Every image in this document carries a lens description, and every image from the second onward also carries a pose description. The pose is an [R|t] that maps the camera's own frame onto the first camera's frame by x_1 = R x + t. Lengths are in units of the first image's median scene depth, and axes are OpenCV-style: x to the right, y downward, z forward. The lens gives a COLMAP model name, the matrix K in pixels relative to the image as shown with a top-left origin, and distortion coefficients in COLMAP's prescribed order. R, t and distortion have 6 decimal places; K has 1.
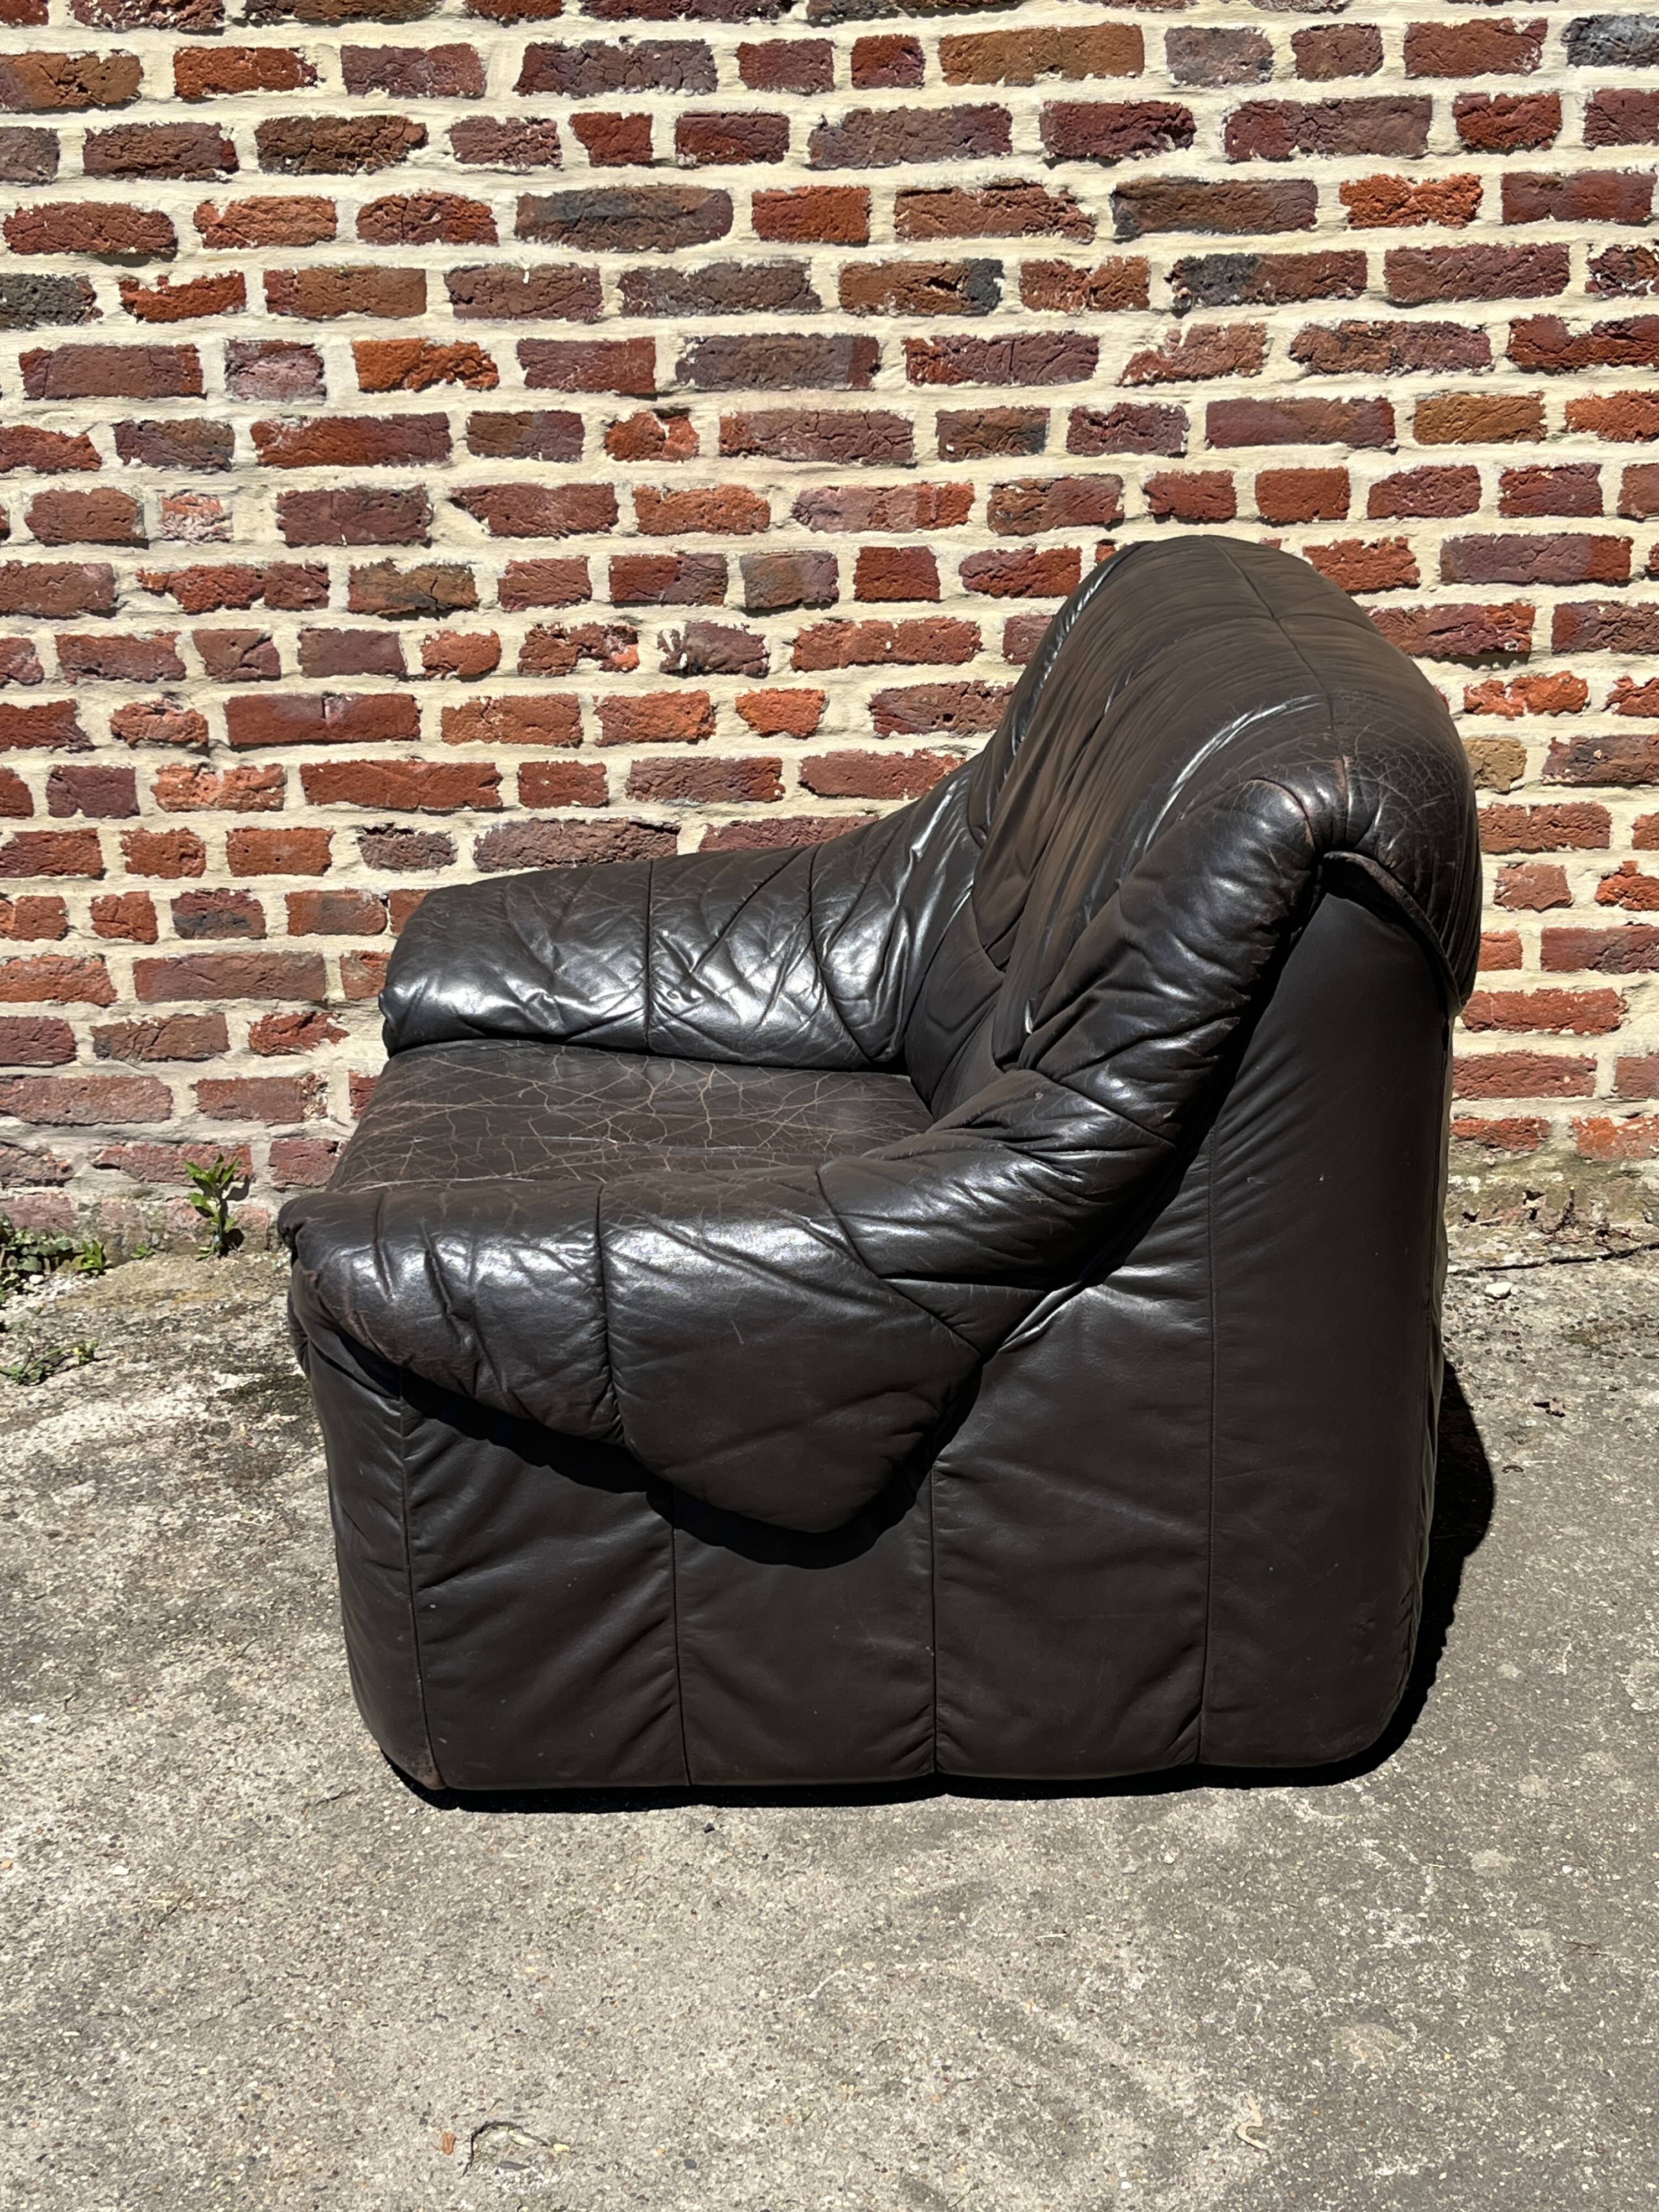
lens RADIAL K [[2721.5, 0, 886.7], [0, 2721.5, 1145.7], [0, 0, 1]] dist [0.022719, 0.000000]
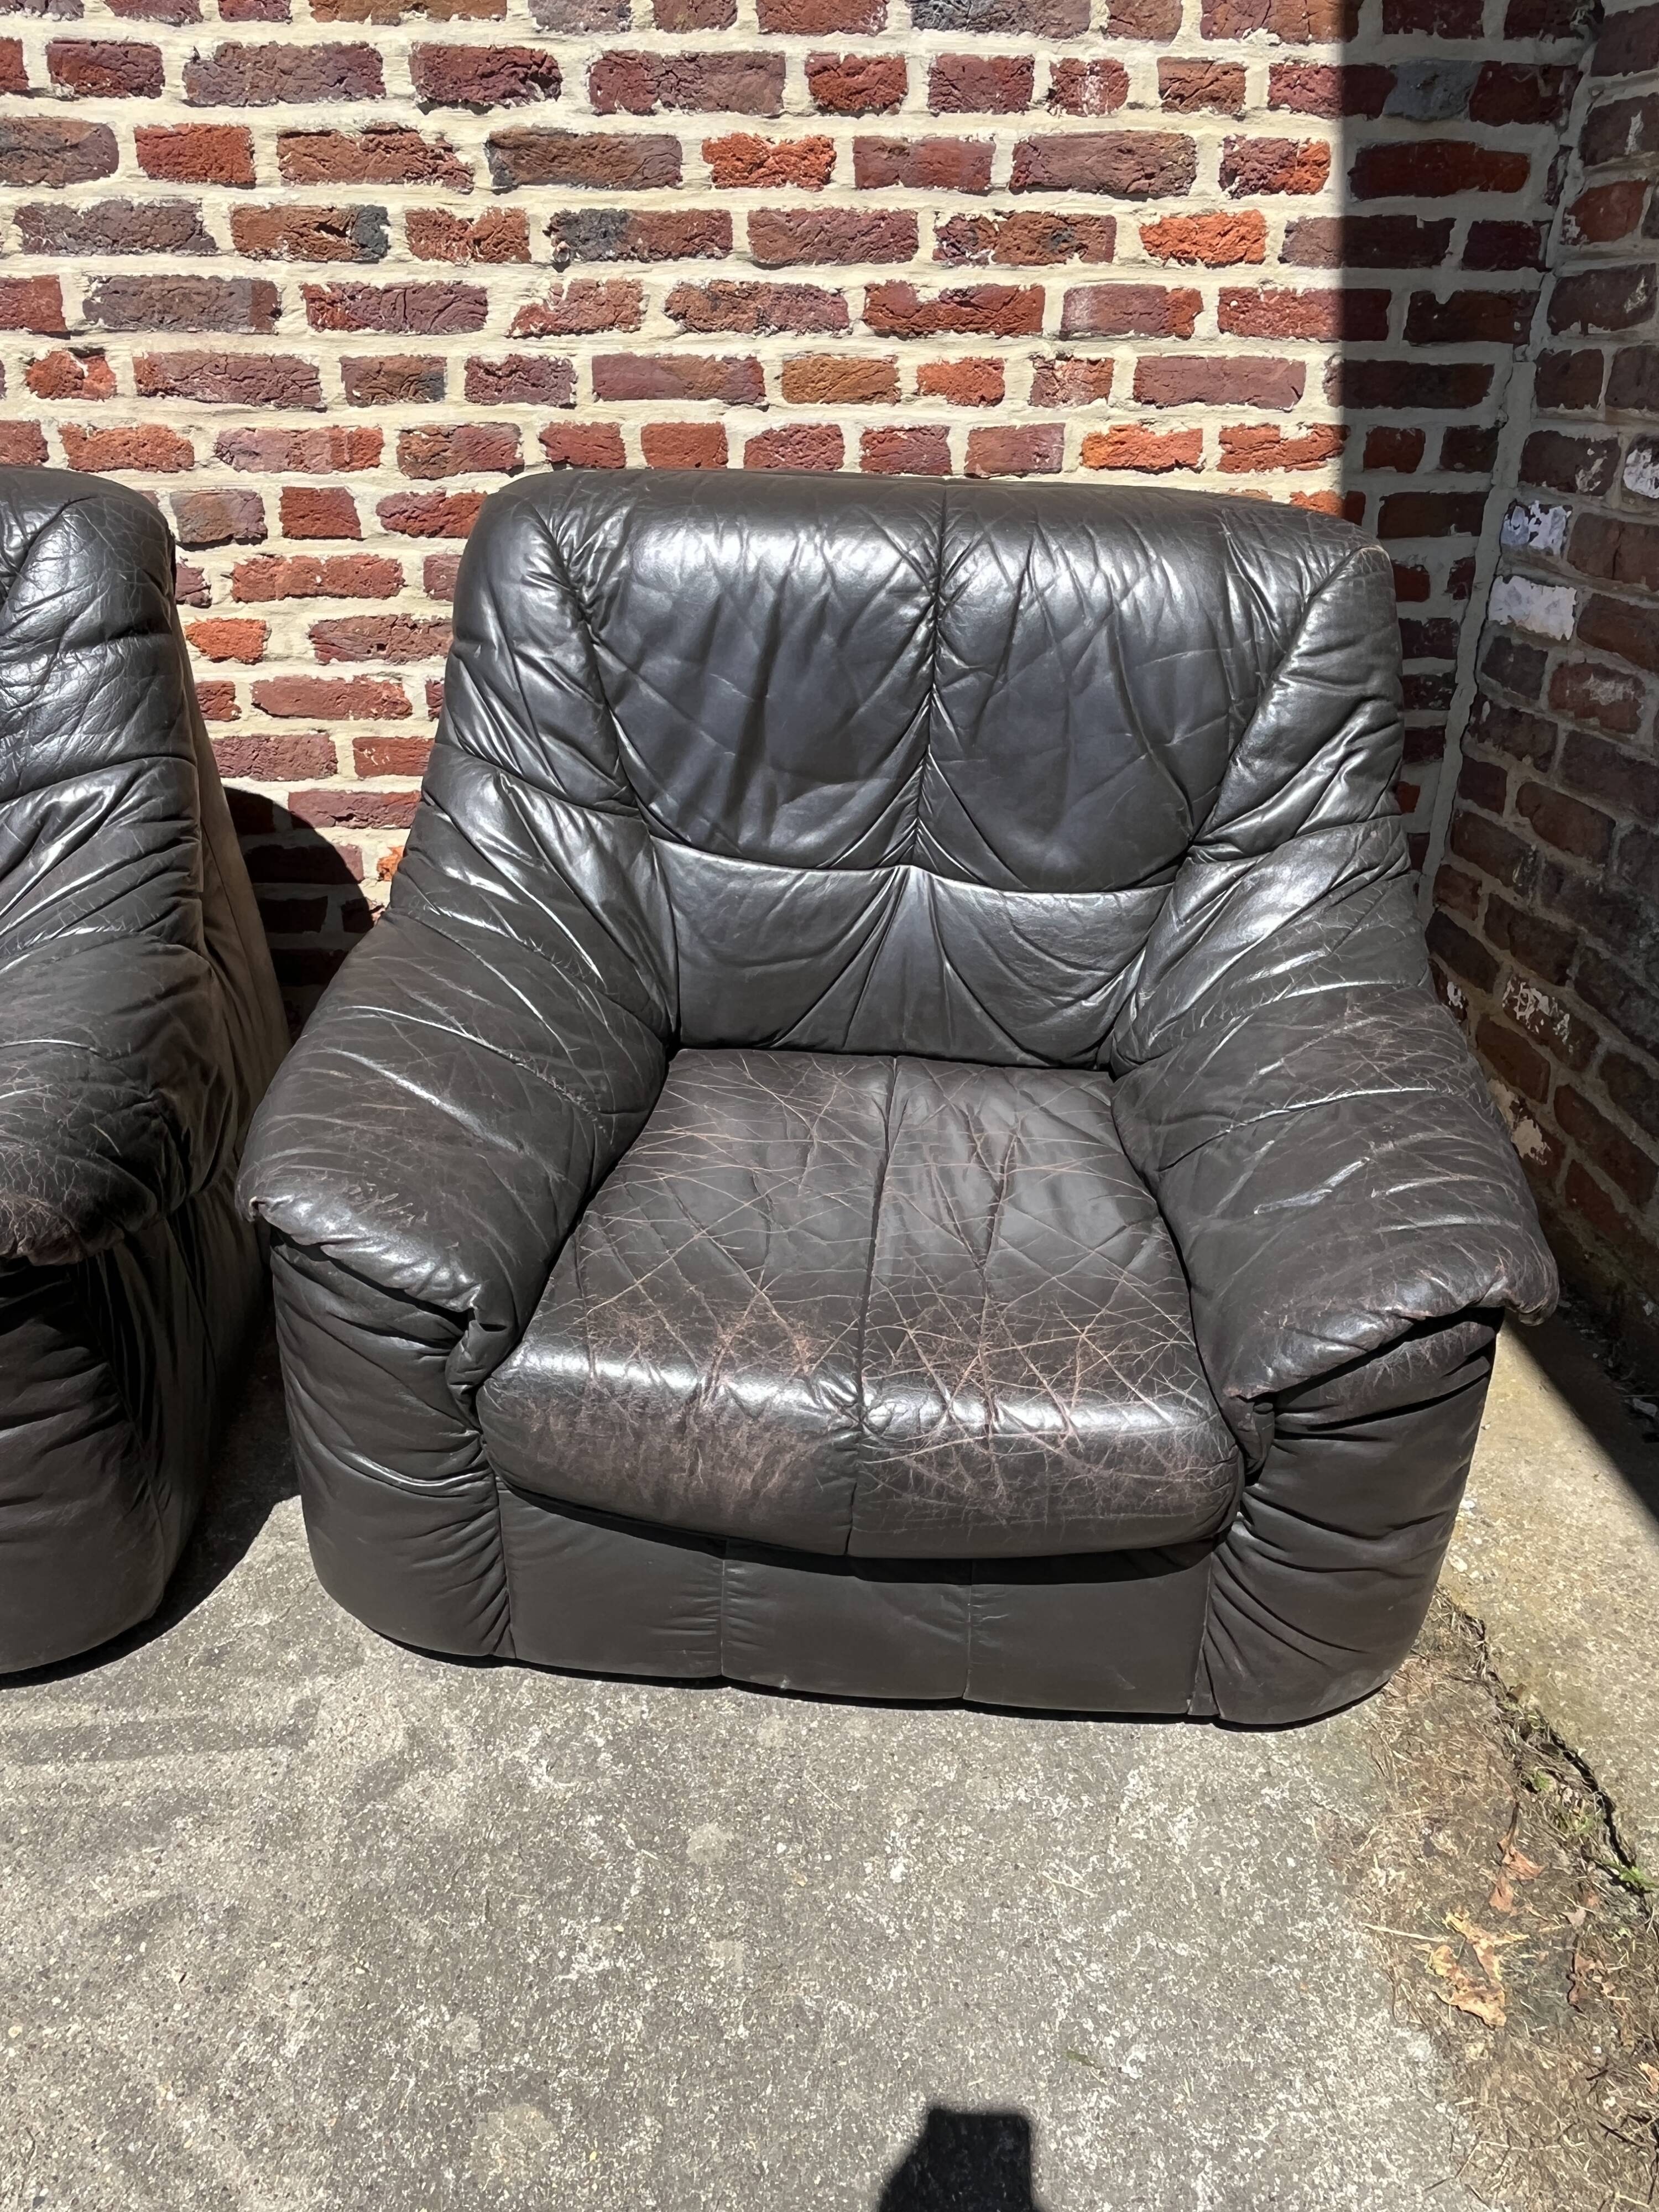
lens RADIAL K [[1537.1, 0, 824.3], [0, 1537.1, 1087.2], [0, 0, 1]] dist [-0.000652, -0.001073]
pose [[0.997261, -0.005781, 0.073743, 0.163080], [-0.004461, 0.990426, 0.137973, -0.067795], [-0.073835, -0.137924, 0.987687, 0.344165]]
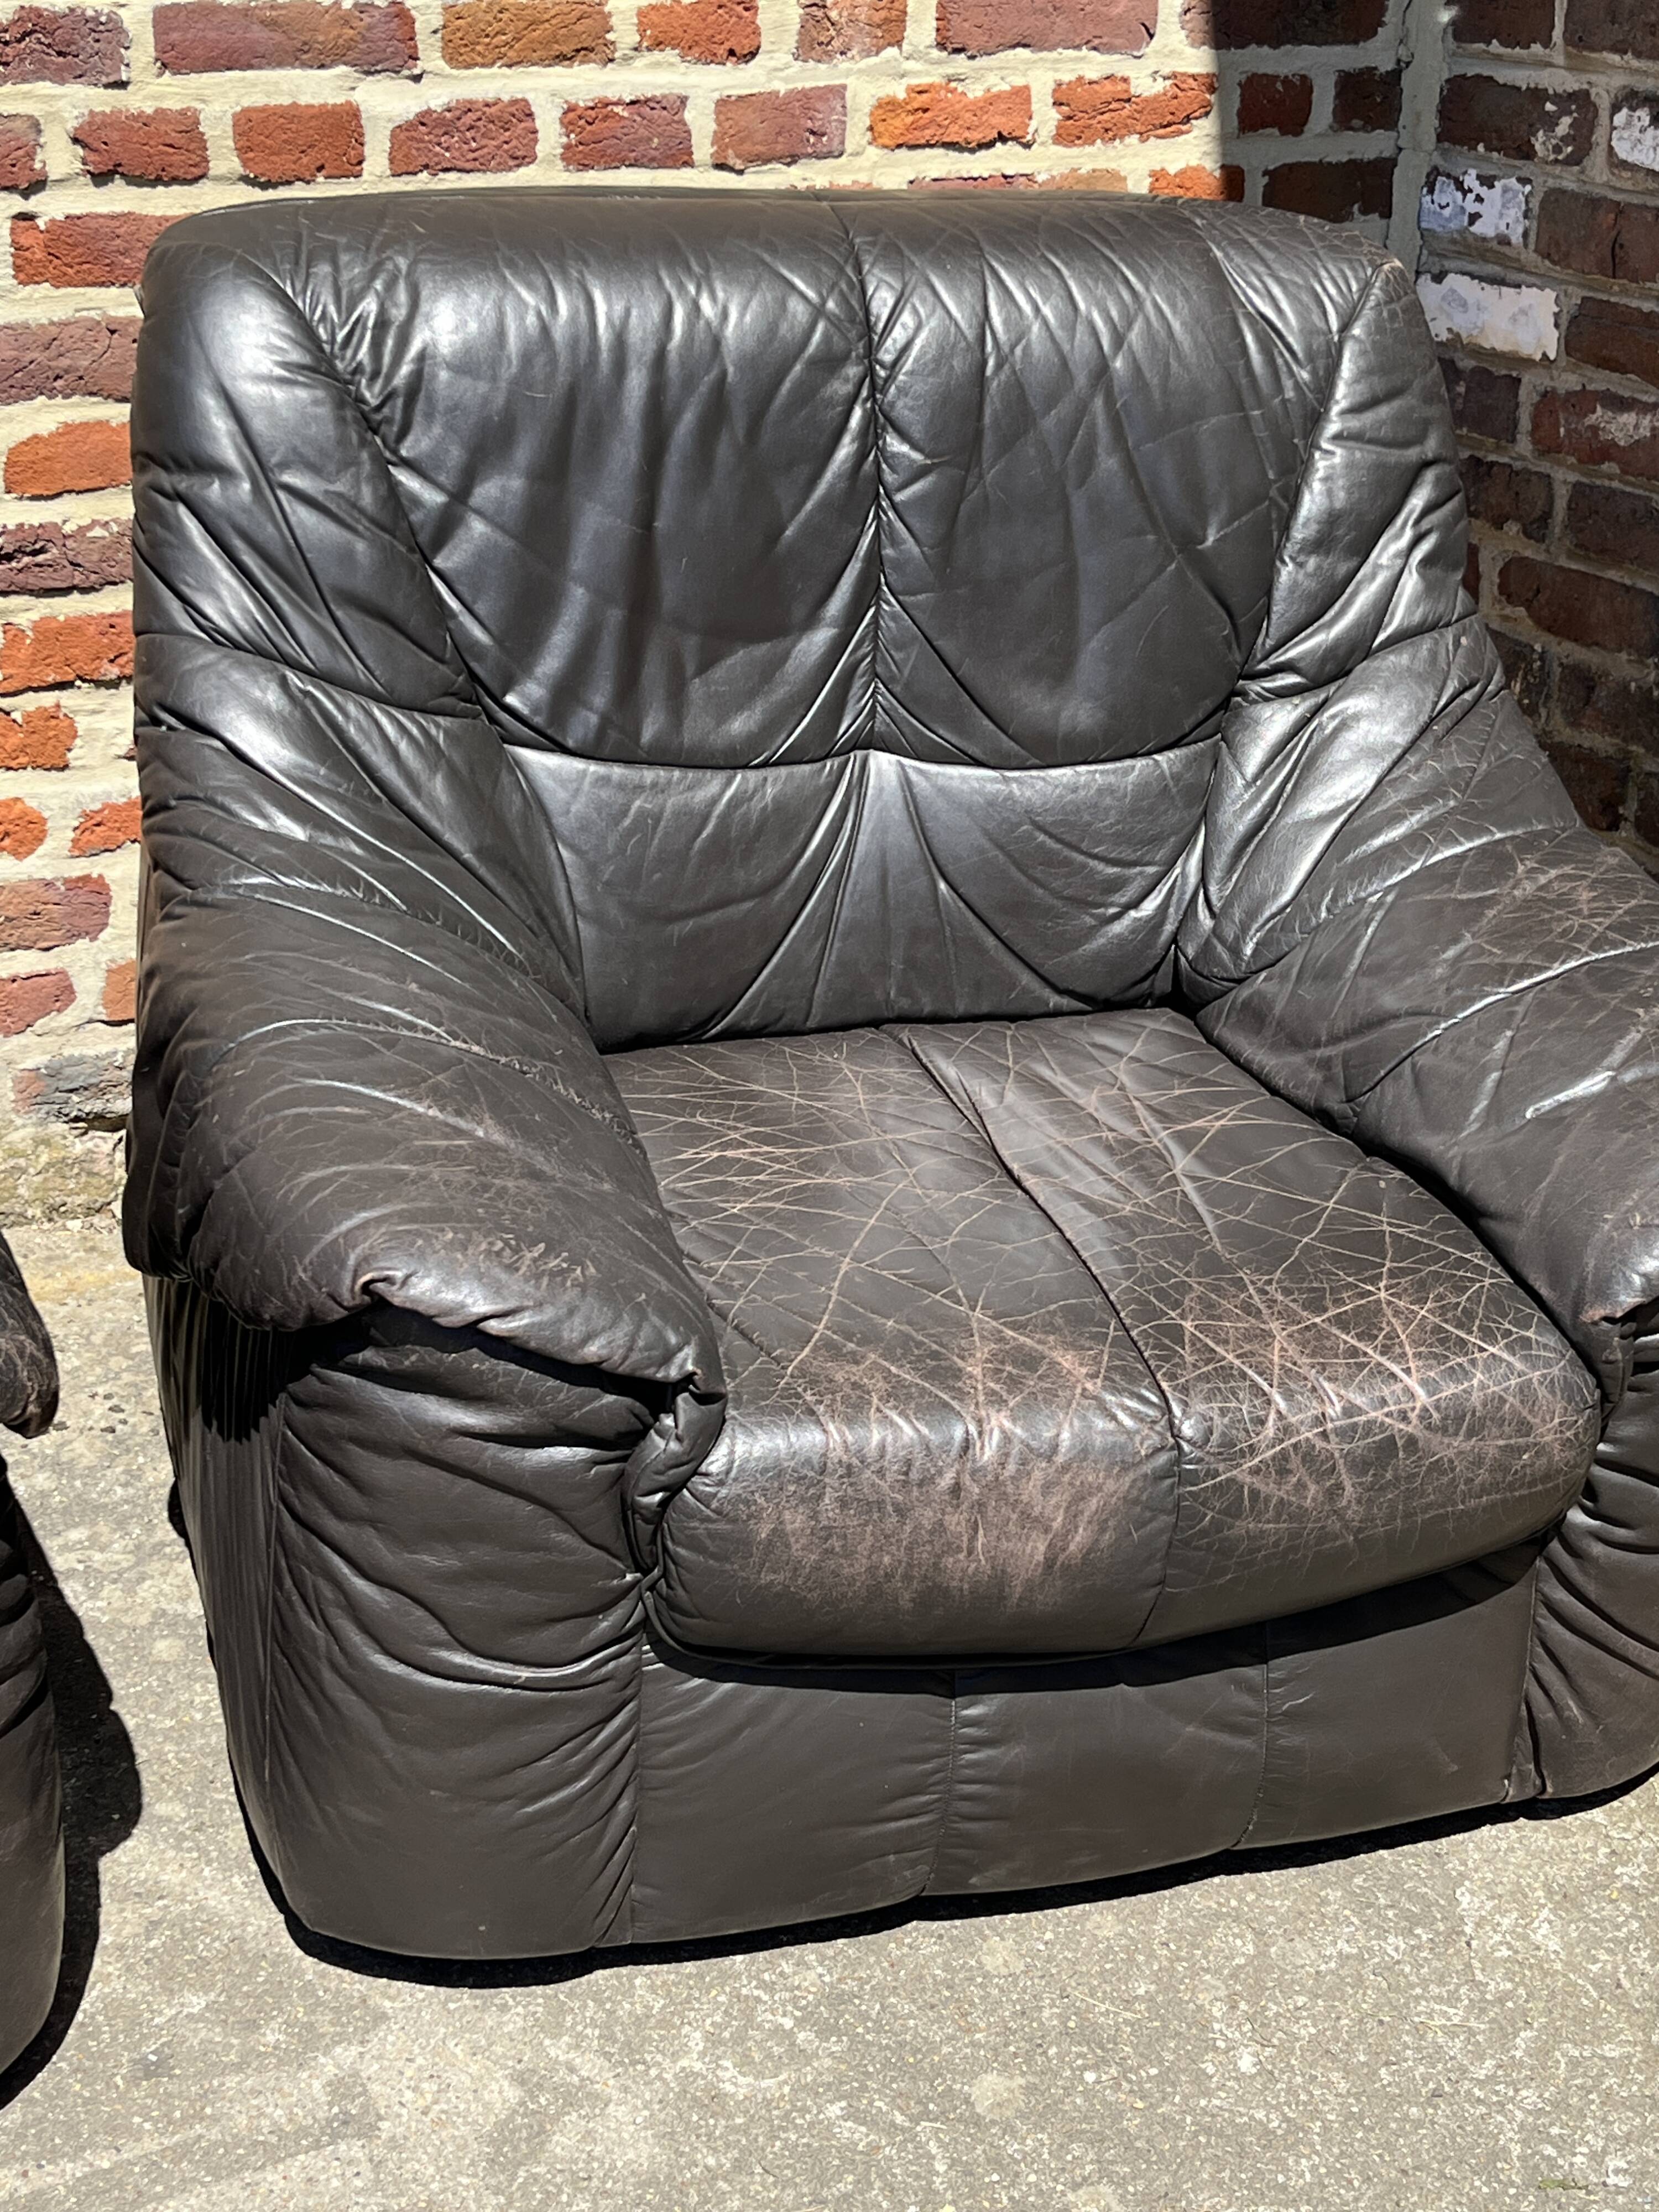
lens RADIAL K [[3172.8, 0, 823.0], [0, 3172.8, 1095.2], [0, 0, 1]] dist [0.038435, 0.000000]
pose [[0.902128, -0.138288, 0.408707, -0.095264], [0.104015, 0.989013, 0.105048, -0.069379], [-0.418743, -0.052255, 0.906600, 0.190746]]
